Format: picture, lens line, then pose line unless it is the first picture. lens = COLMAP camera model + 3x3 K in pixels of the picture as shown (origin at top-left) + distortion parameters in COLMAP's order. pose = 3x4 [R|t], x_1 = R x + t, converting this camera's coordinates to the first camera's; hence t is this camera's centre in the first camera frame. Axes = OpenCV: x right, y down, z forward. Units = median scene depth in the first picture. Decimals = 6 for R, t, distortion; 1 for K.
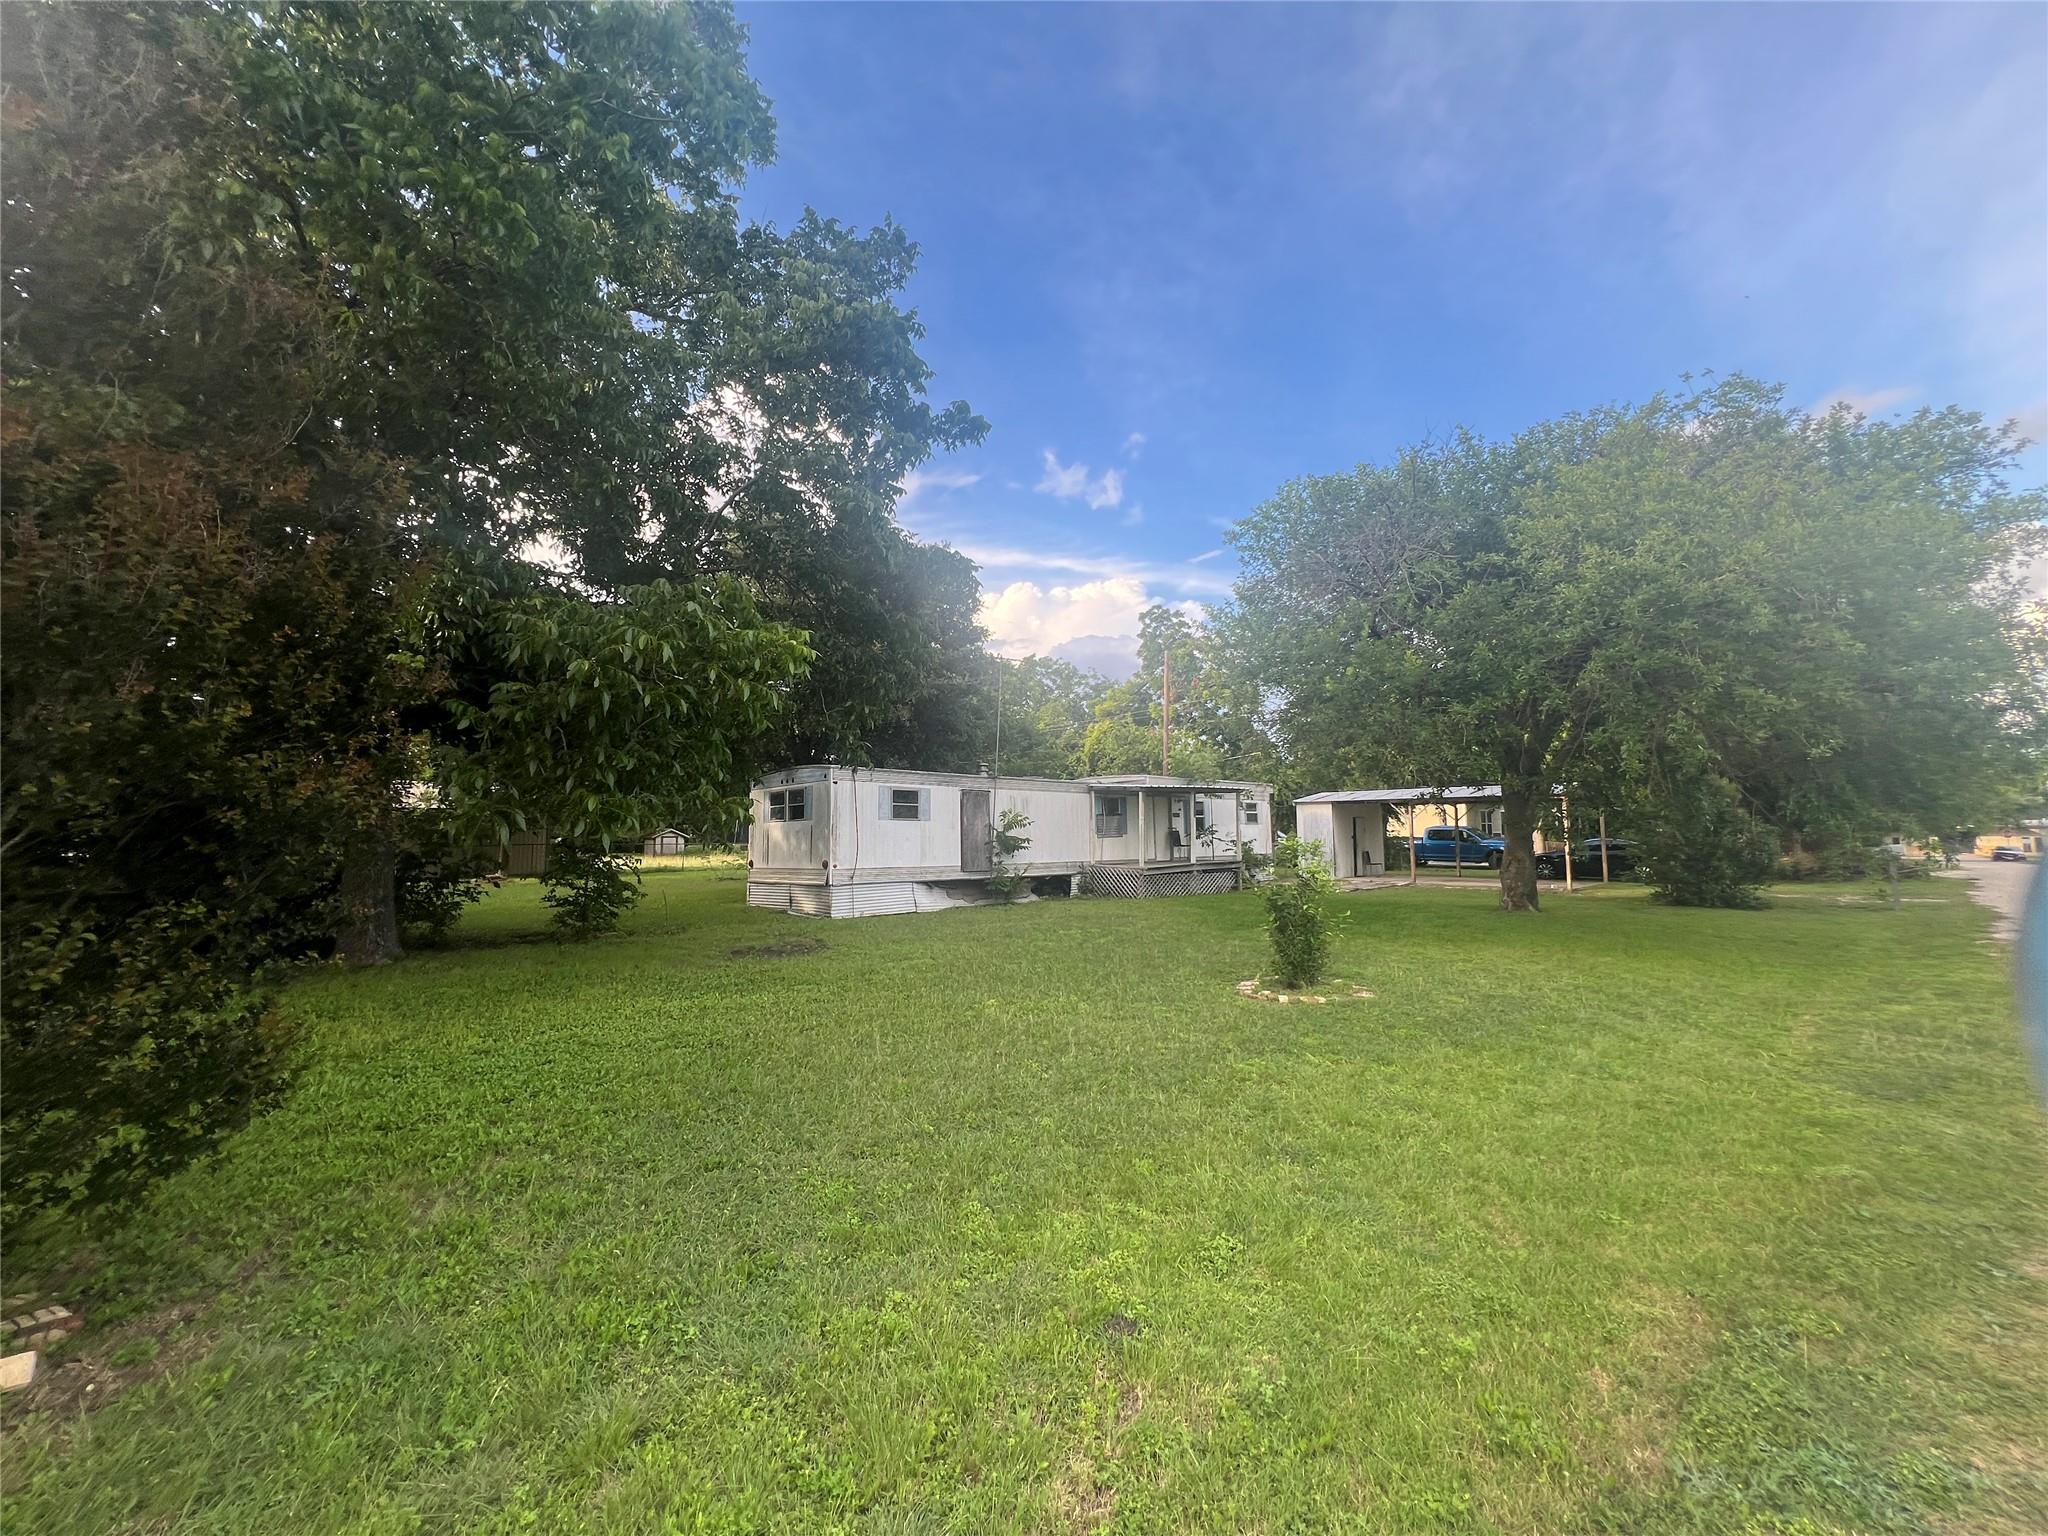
lens RADIAL K [[821.9, 0, 1016.5], [0, 821.9, 764.6], [0, 0, 1]] dist [0.000509, 0.000386]
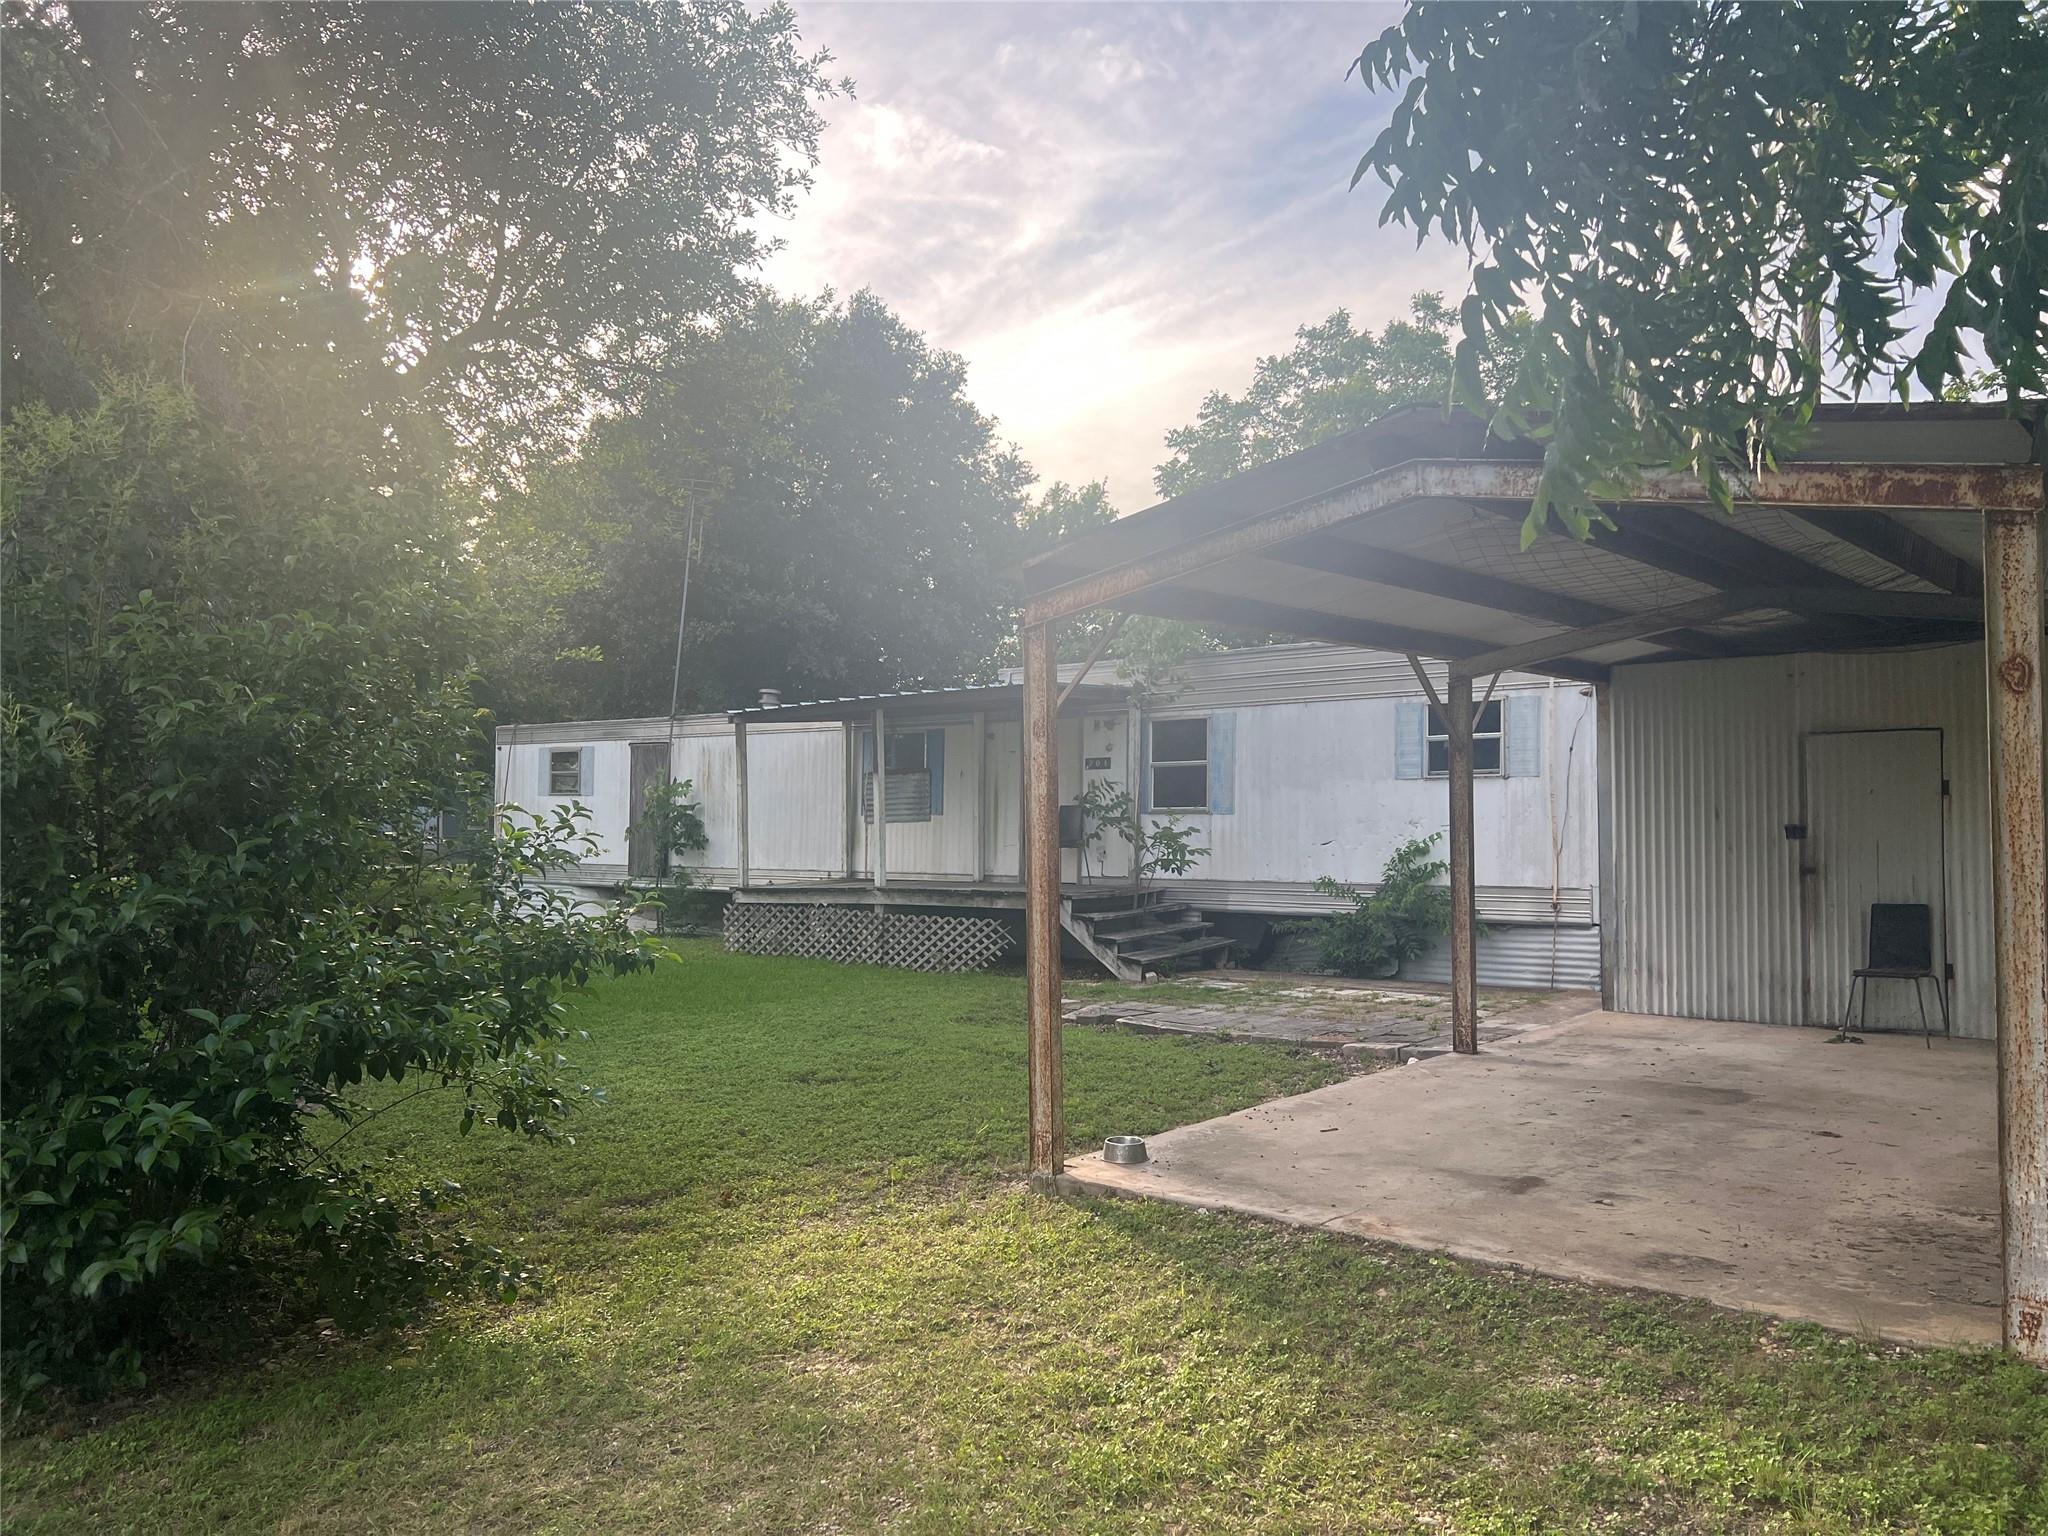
lens RADIAL K [[1548.2, 0, 1024.7], [0, 1548.2, 782.3], [0, 0, 1]] dist [0.053901, -0.058053]
pose [[0.143924, -0.018146, -0.989422, 1.392264], [0.087472, 0.996152, -0.005546, 0.113332], [0.985715, -0.085749, 0.144957, 1.373734]]
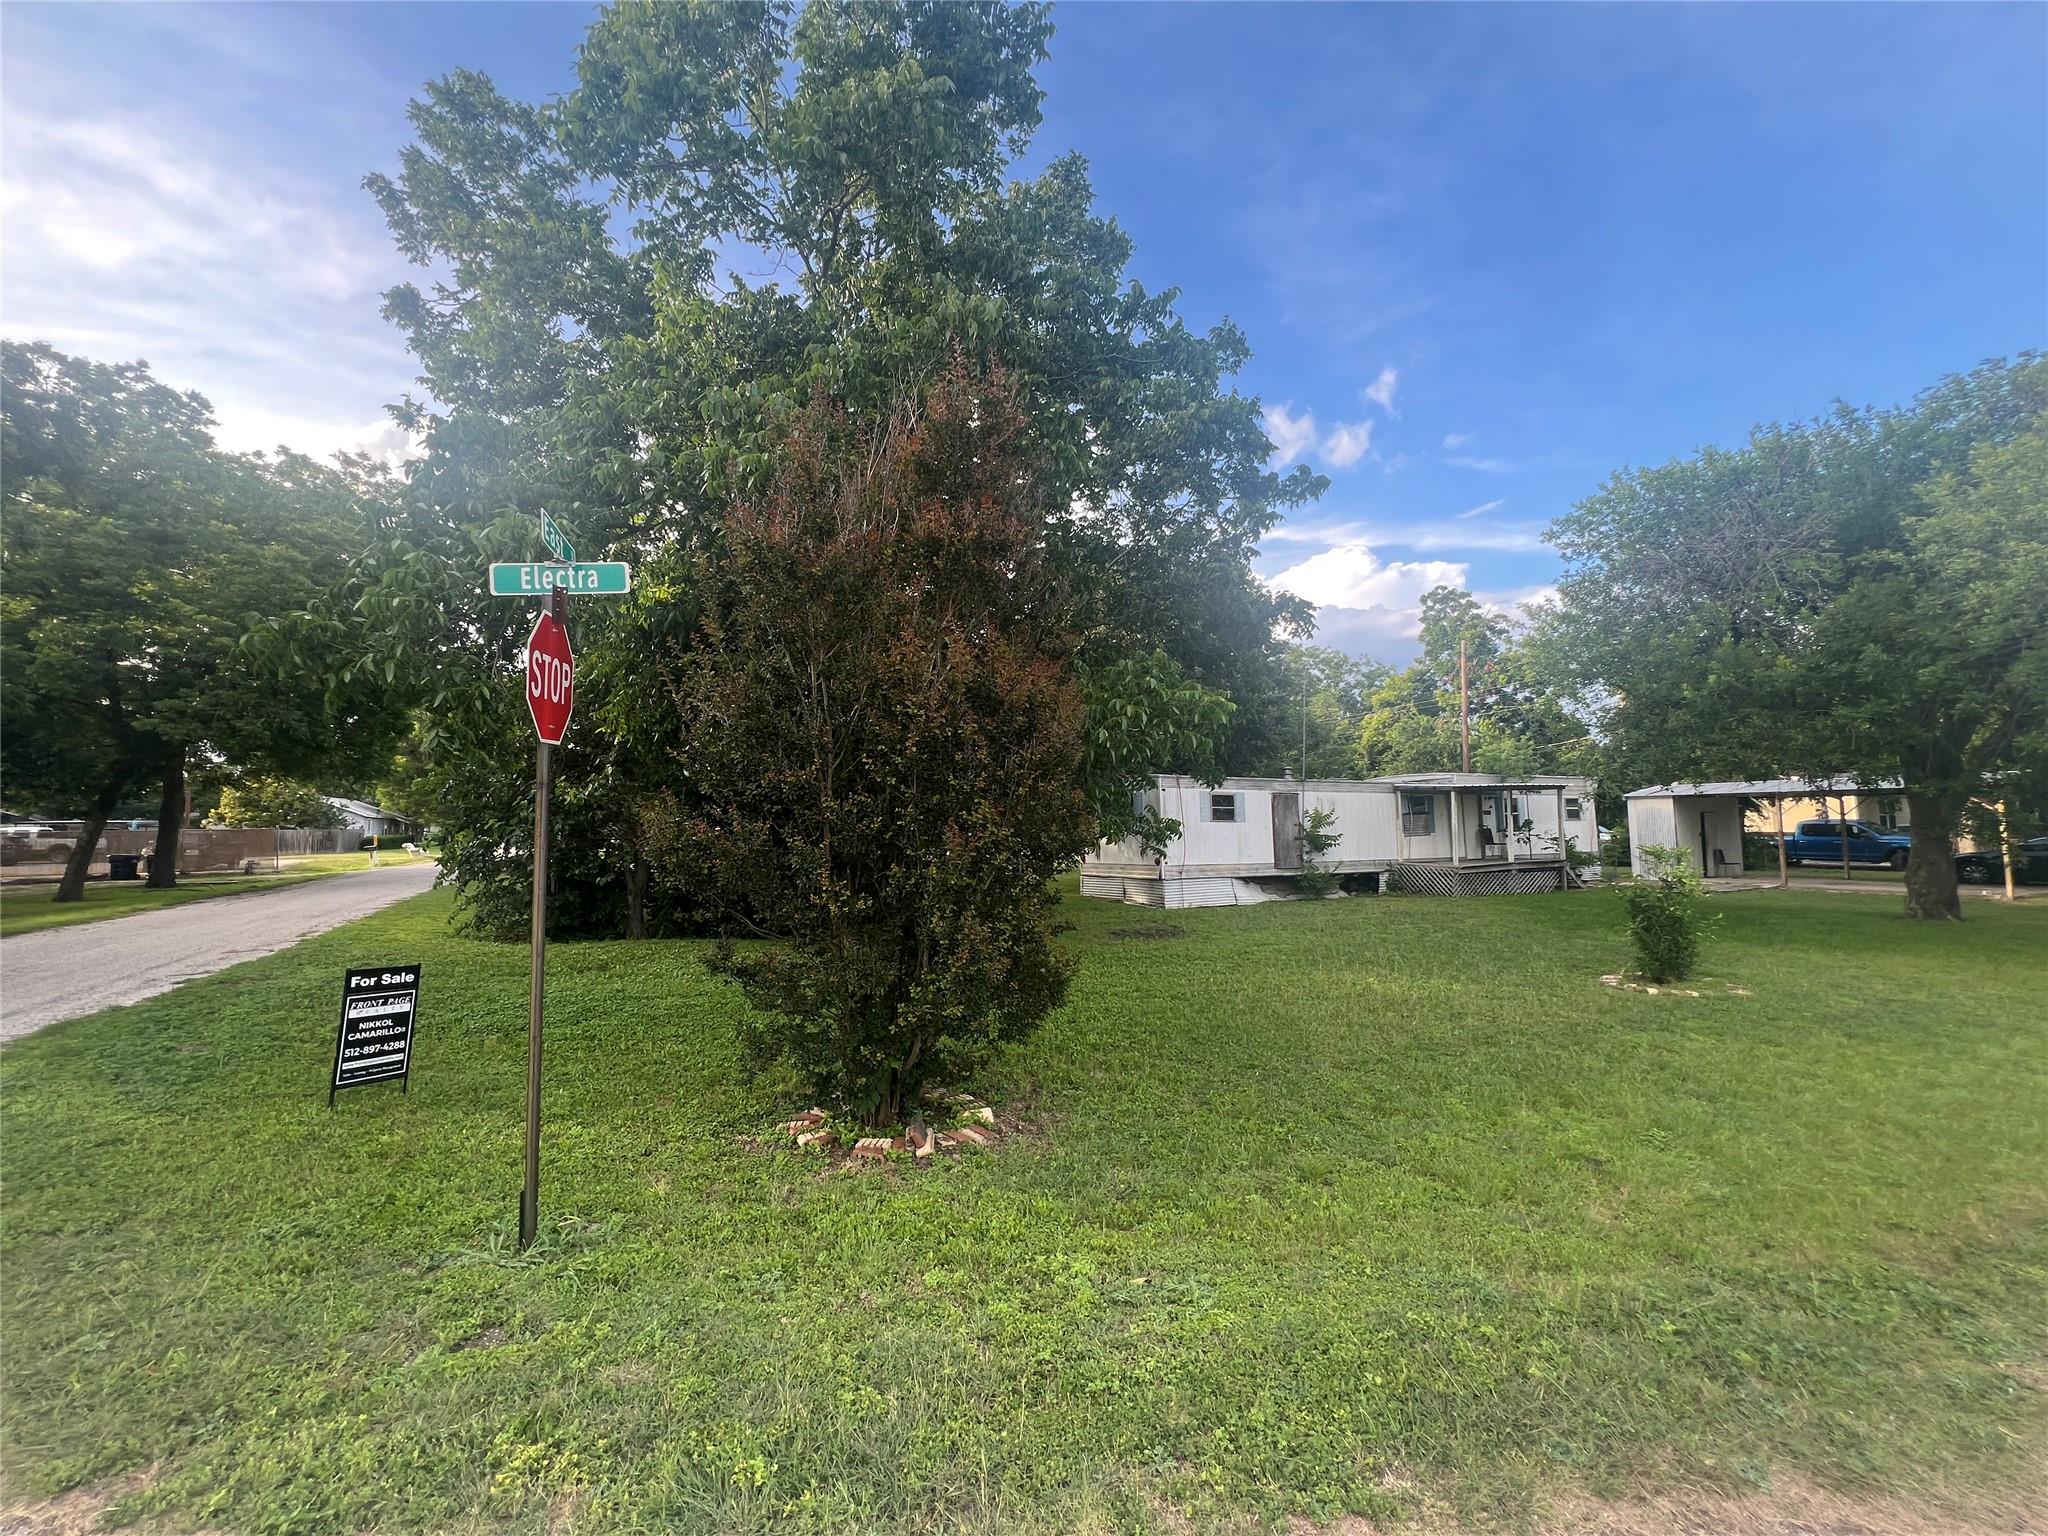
lens RADIAL K [[821.9, 0, 1016.5], [0, 821.9, 764.6], [0, 0, 1]] dist [0.000509, 0.000386]
pose [[0.956544, -0.025188, -0.290497, -0.090843], [0.028044, 0.999591, 0.005671, -0.027618], [0.290236, -0.013571, 0.956859, -0.166874]]
